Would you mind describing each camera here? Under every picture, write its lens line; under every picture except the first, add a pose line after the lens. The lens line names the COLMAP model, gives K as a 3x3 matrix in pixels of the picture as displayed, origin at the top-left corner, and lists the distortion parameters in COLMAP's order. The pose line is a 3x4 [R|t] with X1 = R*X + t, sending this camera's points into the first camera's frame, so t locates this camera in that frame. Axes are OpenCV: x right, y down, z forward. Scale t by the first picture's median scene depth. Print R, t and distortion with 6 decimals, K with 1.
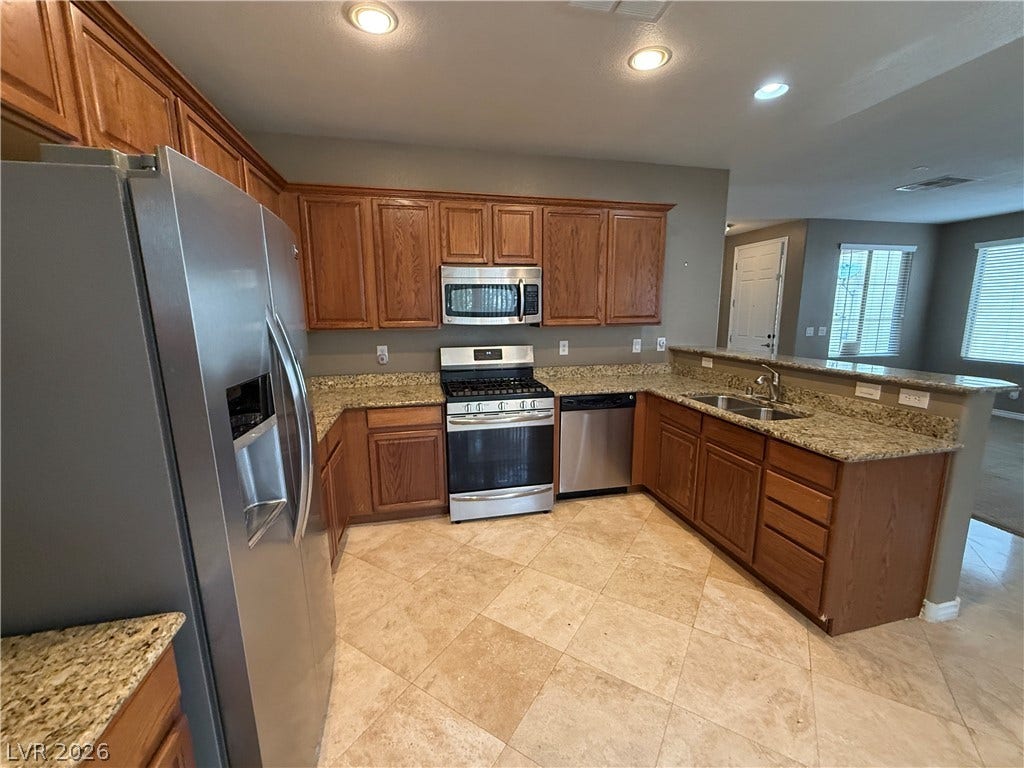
lens RADIAL K [[416.8, 0, 515.7], [0, 416.8, 382.5], [0, 0, 1]] dist [0.000366, 0.000135]
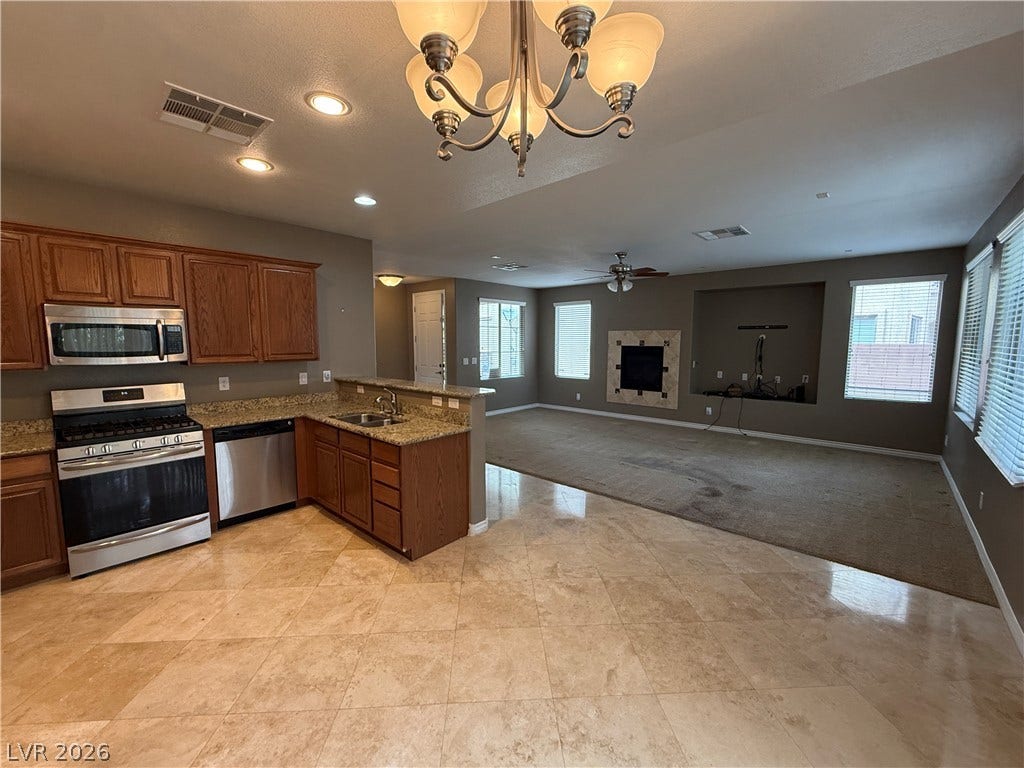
lens RADIAL K [[416.8, 0, 513.8], [0, 416.8, 382.8], [0, 0, 1]] dist [0.000366, 0.000135]
pose [[0.818989, -0.051470, 0.571496, 0.137897], [0.092359, 0.994807, -0.042762, 0.033355], [-0.566328, 0.087805, 0.819490, -0.339508]]
